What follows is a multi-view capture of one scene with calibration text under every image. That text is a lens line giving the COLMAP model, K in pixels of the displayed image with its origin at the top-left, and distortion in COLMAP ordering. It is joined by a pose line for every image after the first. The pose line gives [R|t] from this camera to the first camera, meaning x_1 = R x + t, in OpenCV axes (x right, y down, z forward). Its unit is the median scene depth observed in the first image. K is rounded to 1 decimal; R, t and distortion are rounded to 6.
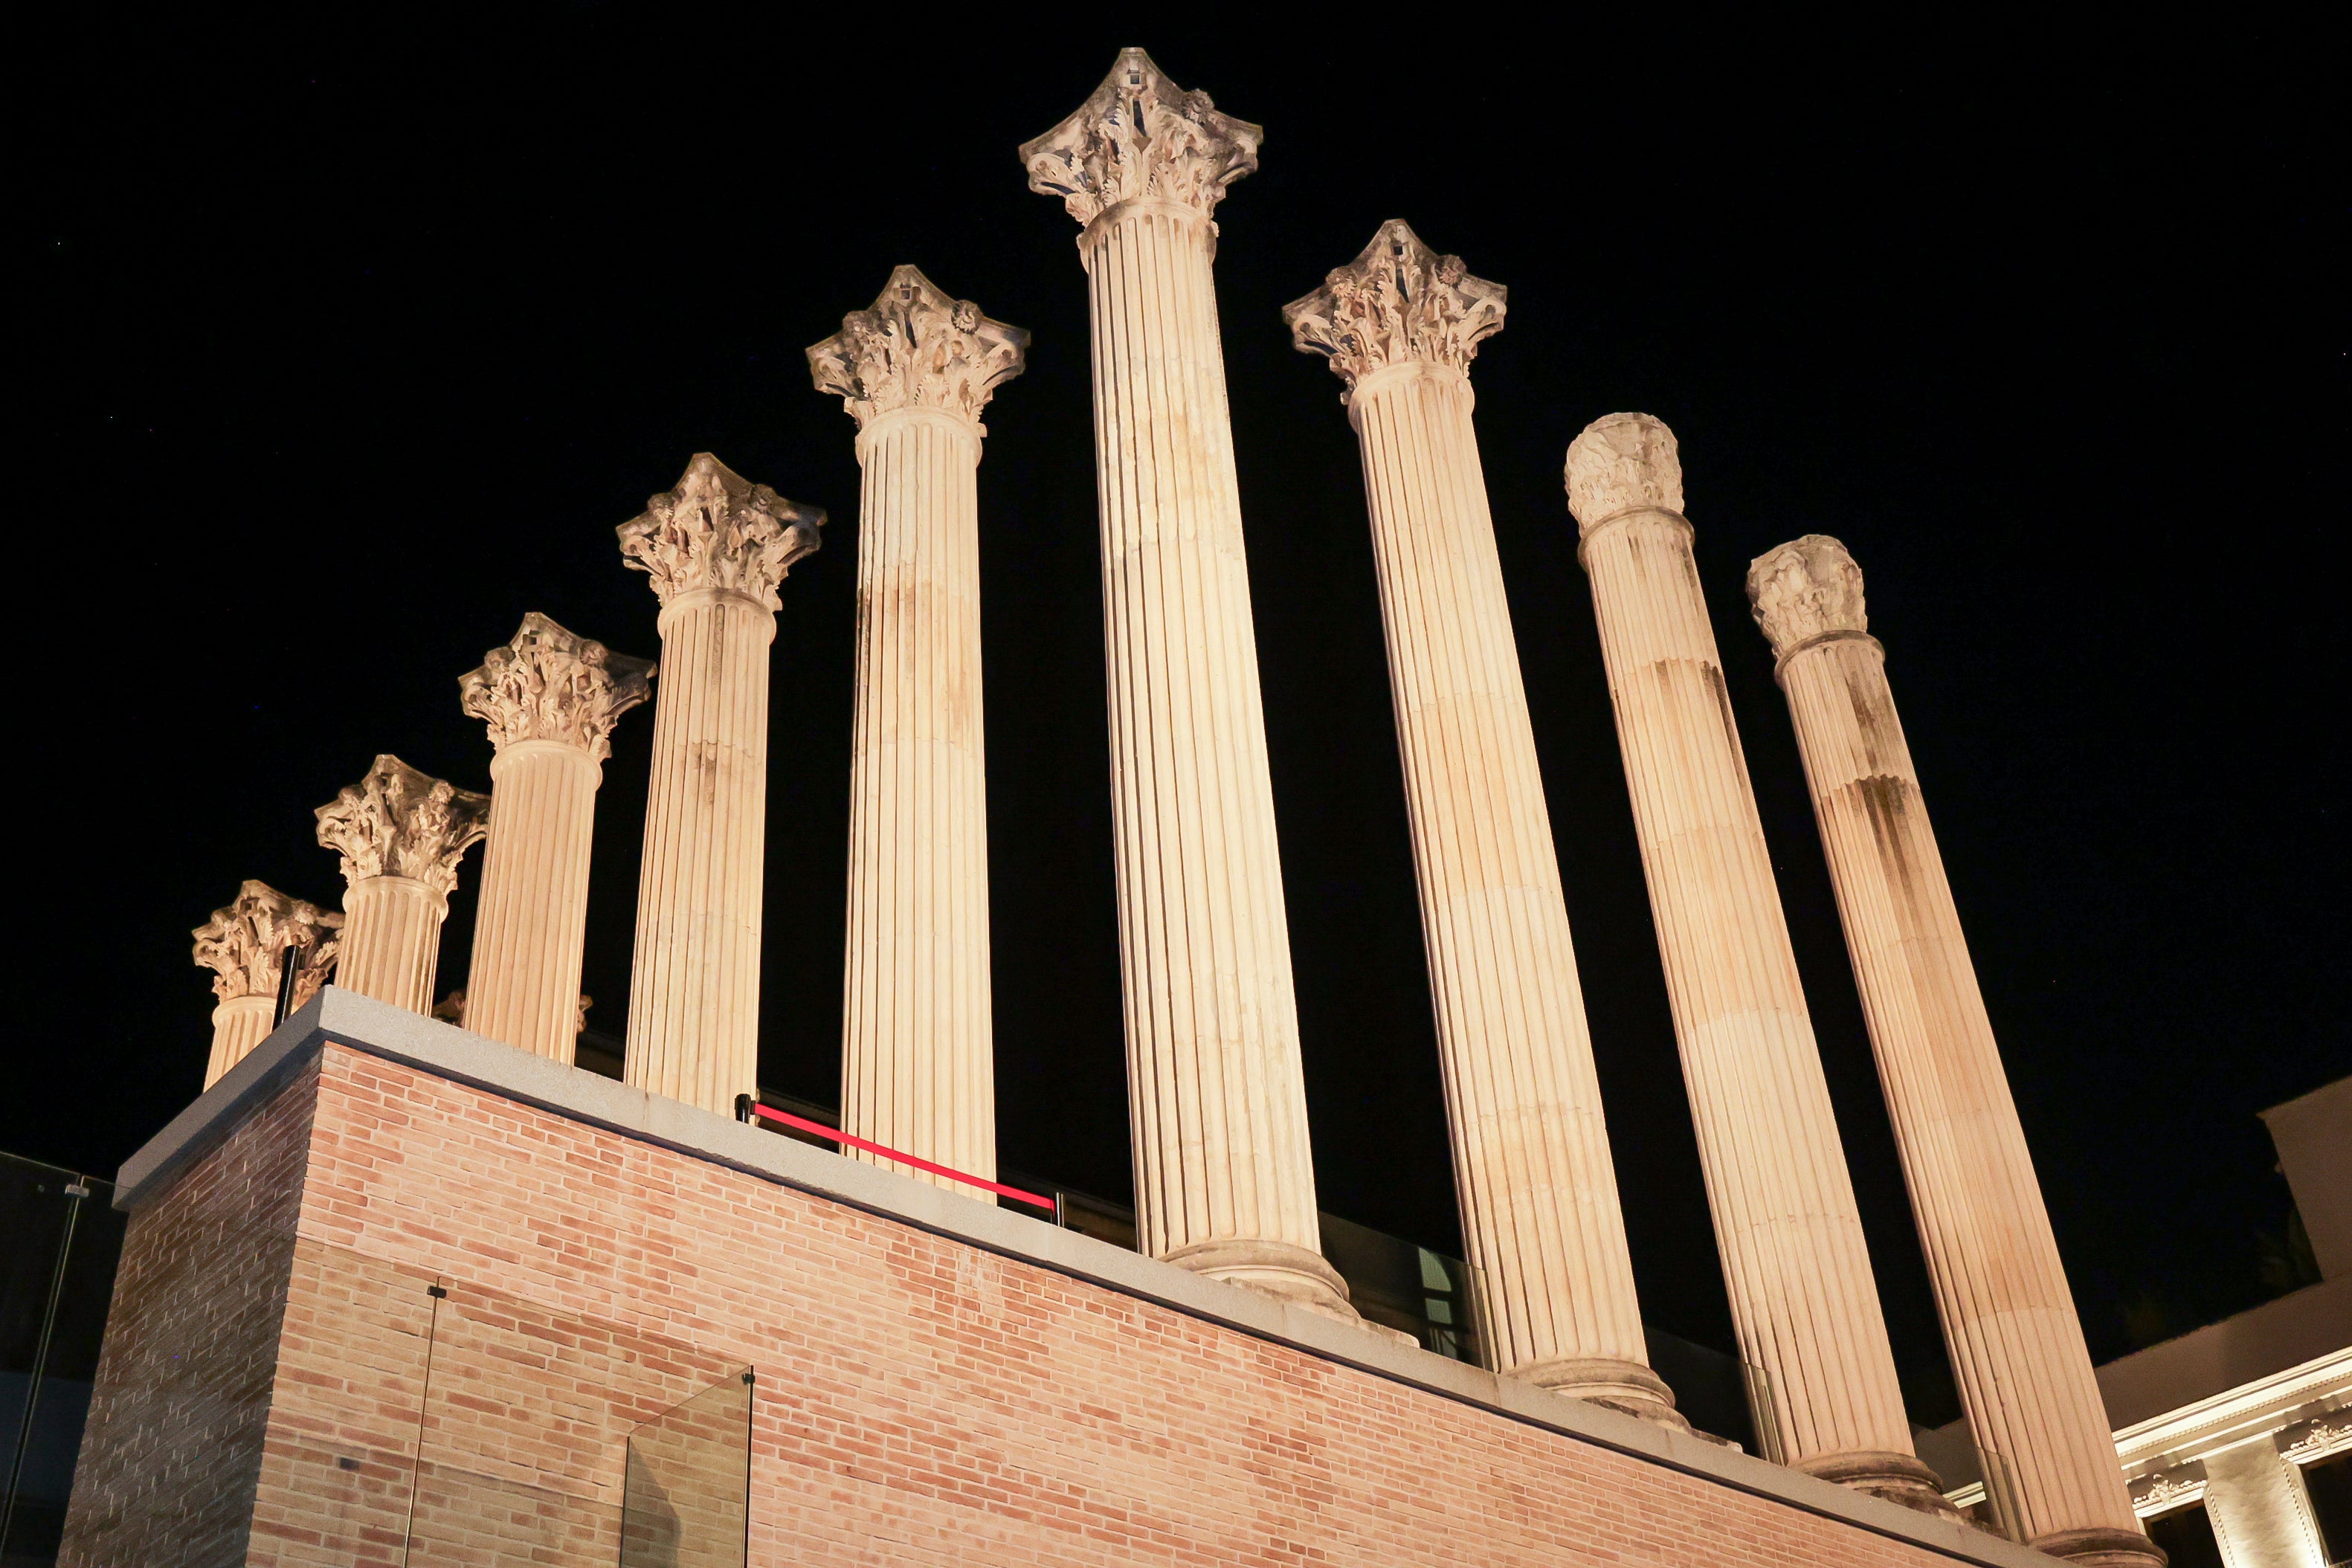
lens RADIAL K [[2597.0, 0, 1169.3], [0, 2597.0, 658.4], [0, 0, 1]] dist [-0.066789, 0.138264]
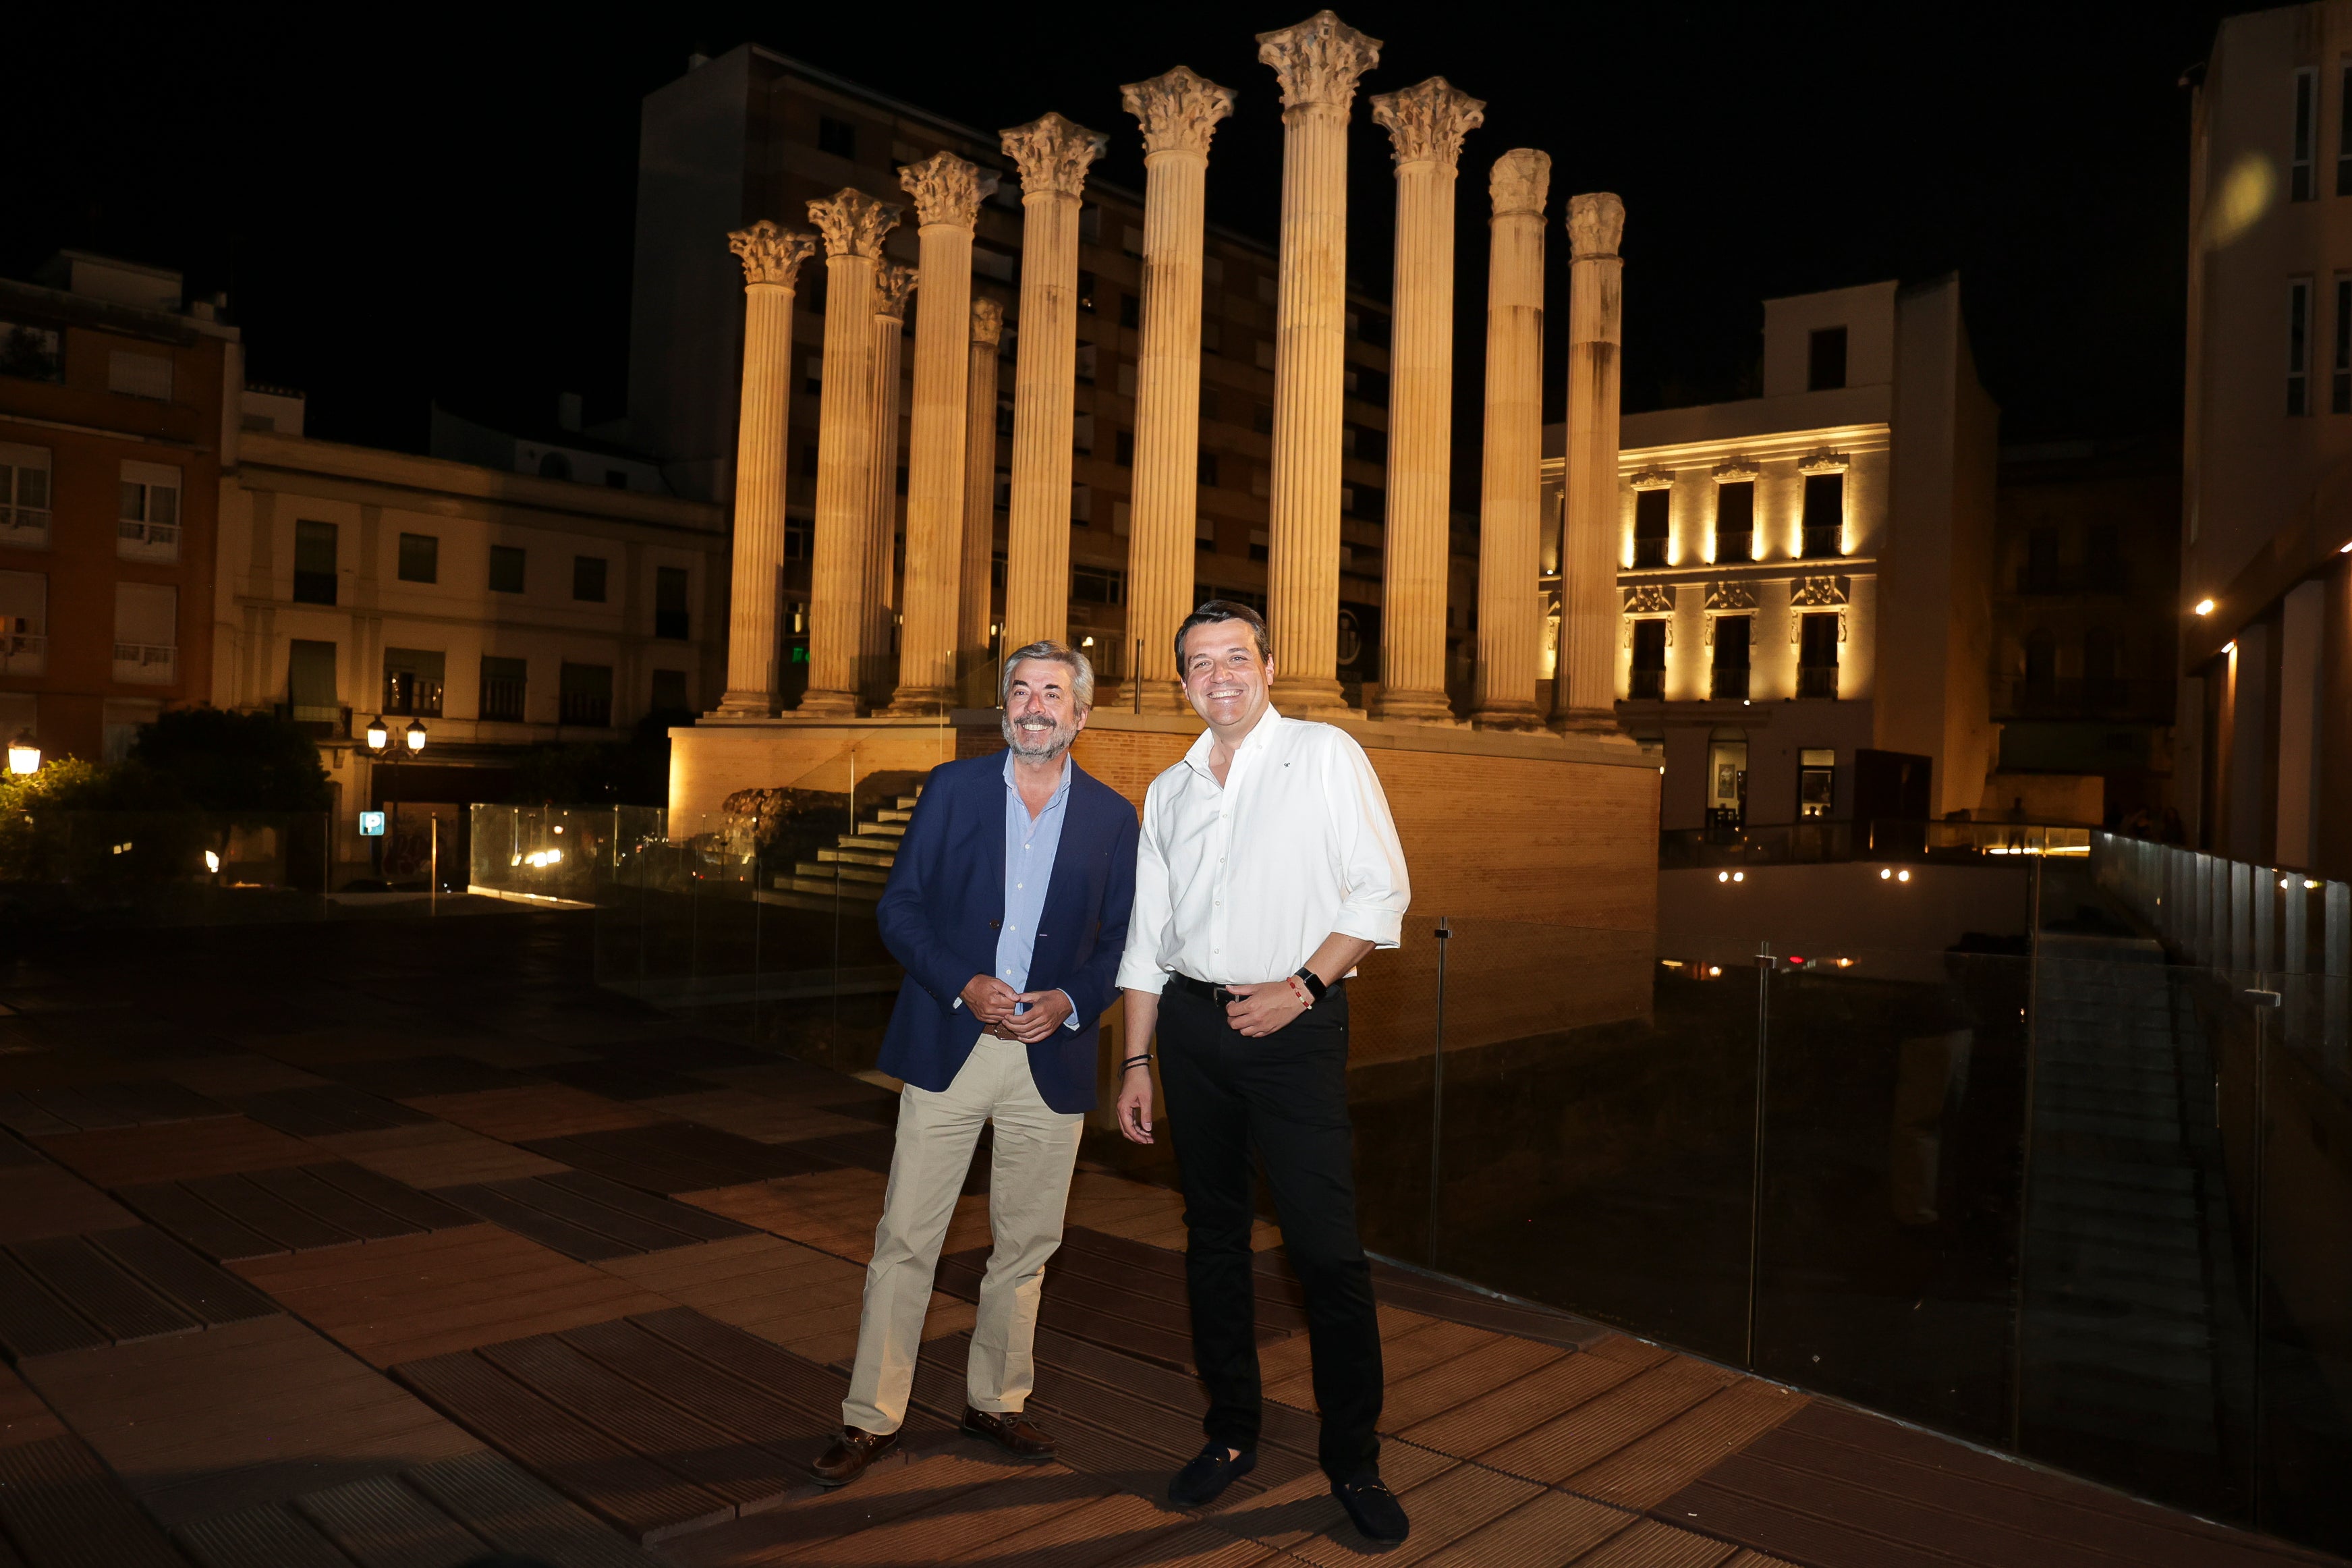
lens RADIAL K [[1622.4, 0, 1176.0], [0, 1622.4, 784.0], [0, 0, 1]] dist [-0.106074, 0.086877]
pose [[0.990933, 0.092596, 0.097354, -0.183495], [-0.132901, 0.781925, 0.609041, -0.482743], [-0.019729, -0.616457, 0.787142, -0.259564]]
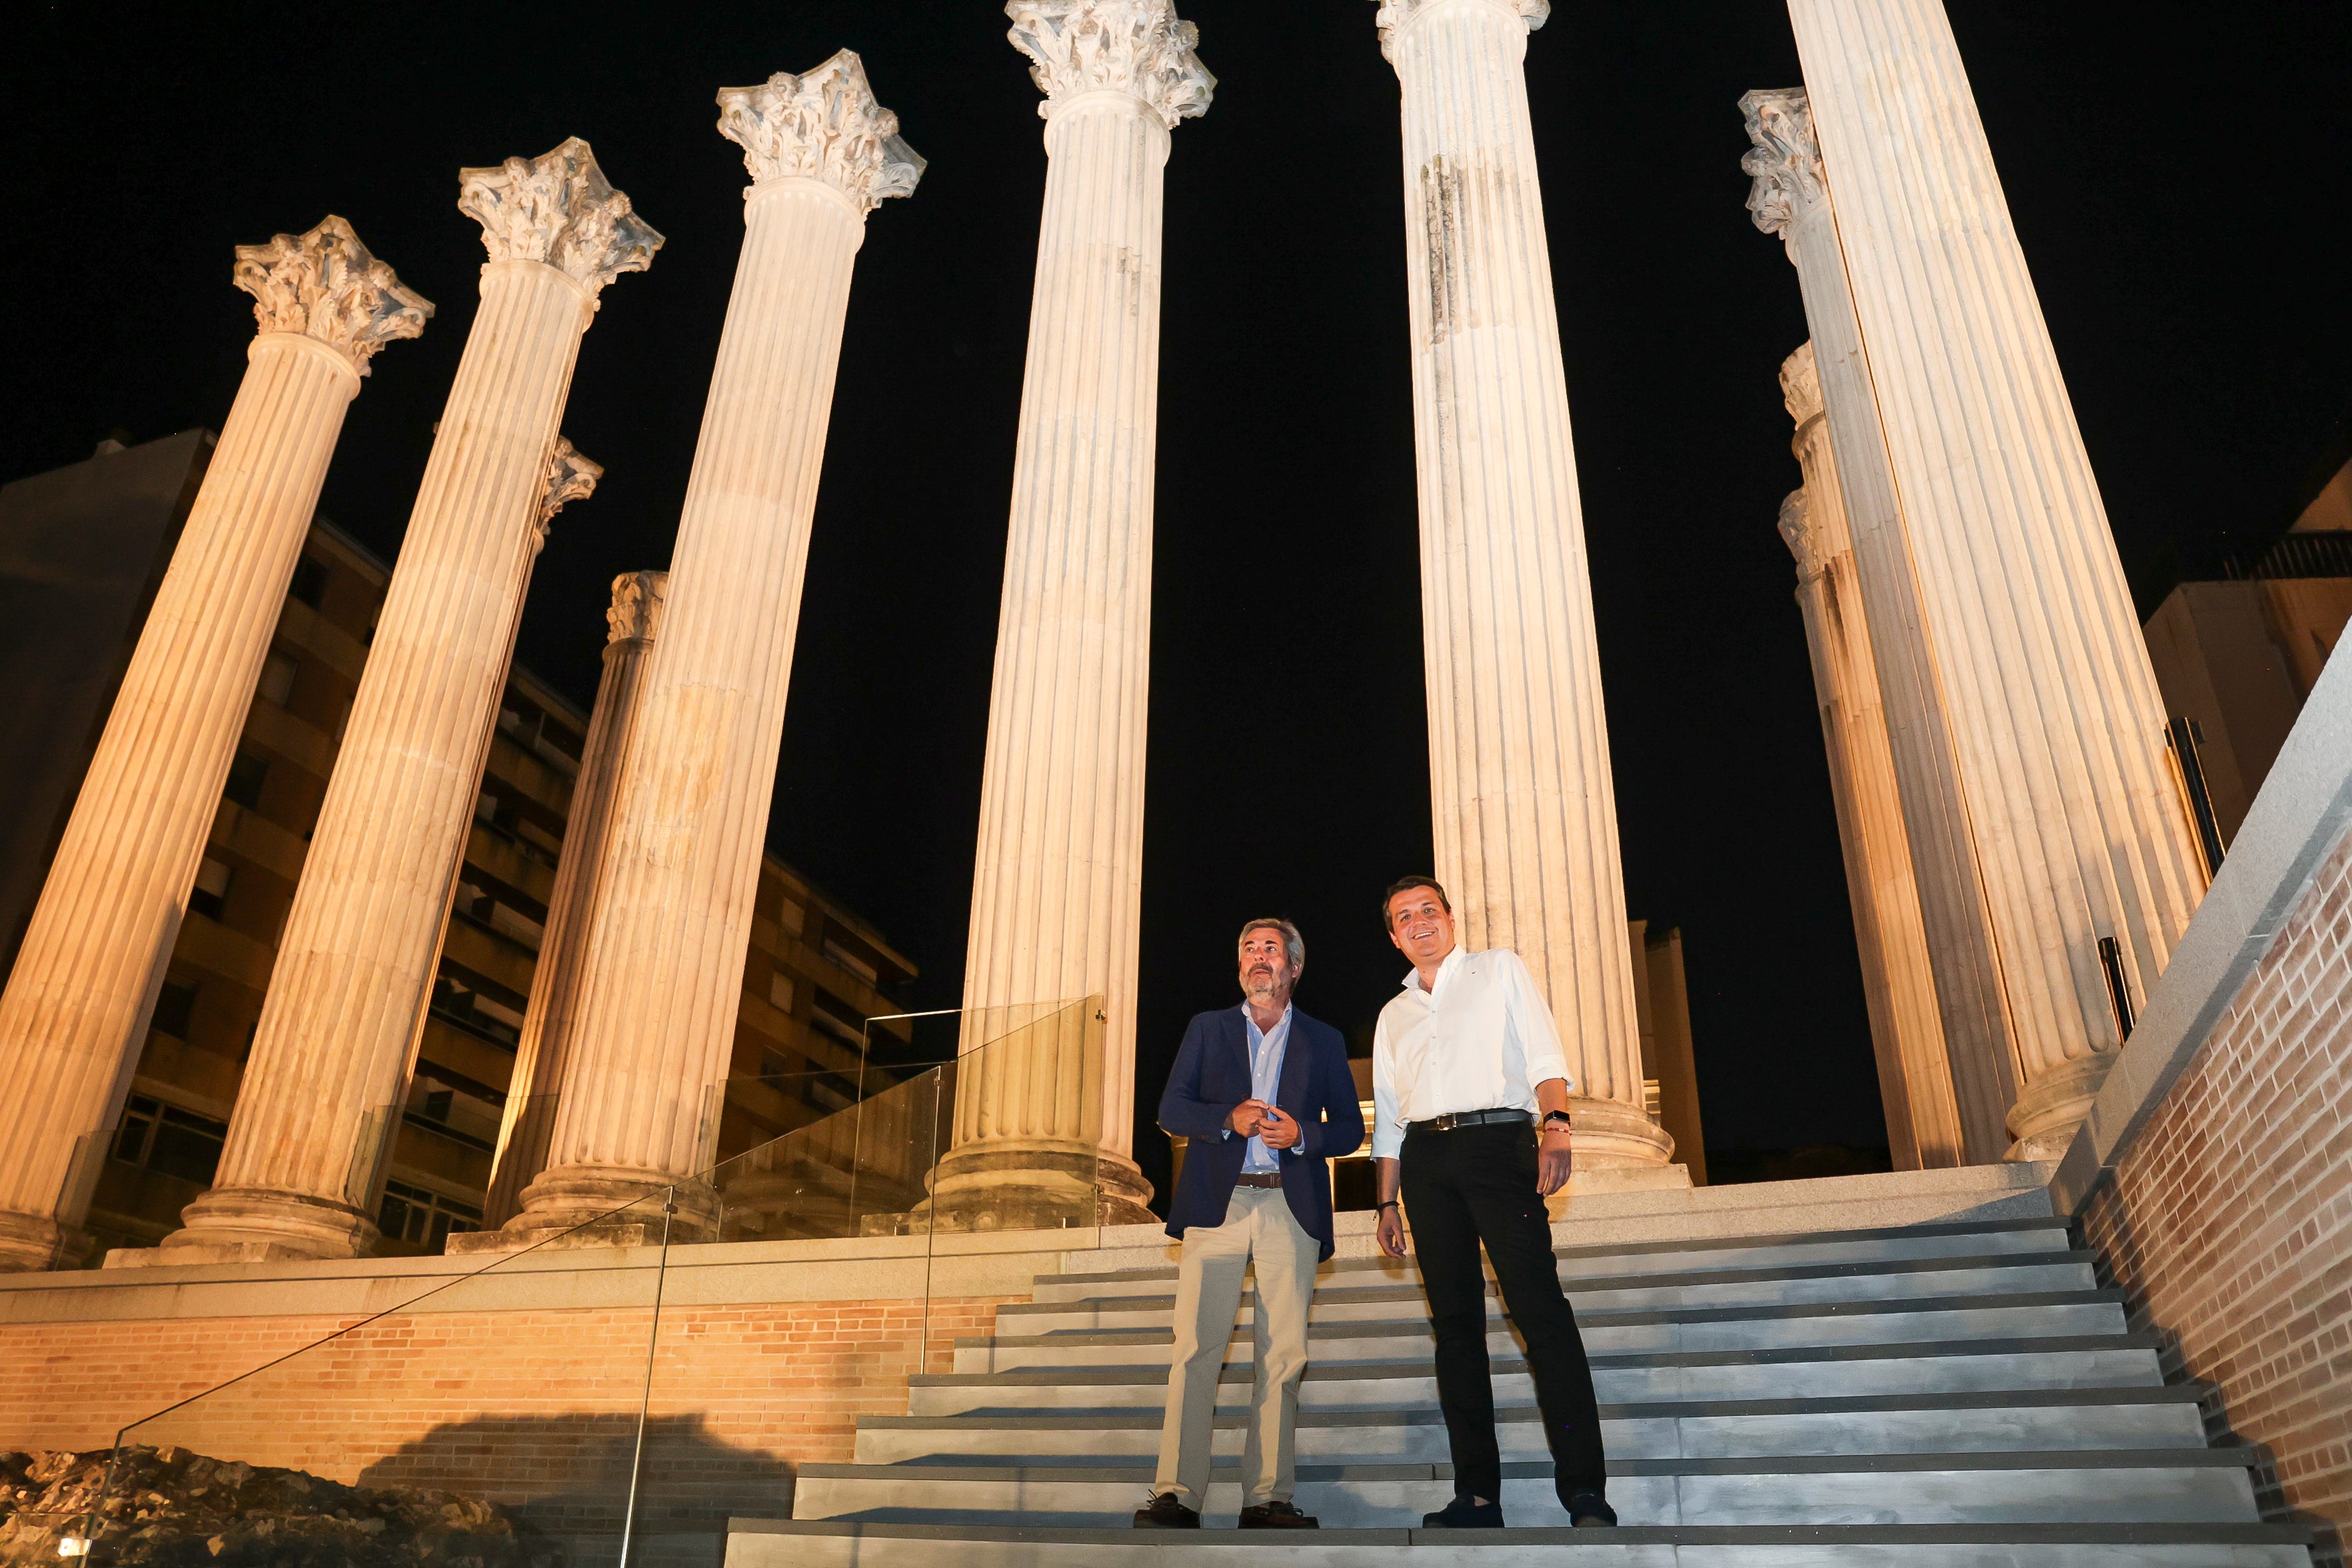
lens RADIAL K [[1622.3, 0, 1176.0], [0, 1622.3, 784.0], [0, 0, 1]] dist [-0.106074, 0.086877]
pose [[0.875205, 0.290002, 0.387189, -0.355405], [-0.354336, 0.929207, 0.104974, 0.152821], [-0.329336, -0.229068, 0.916005, 0.479265]]
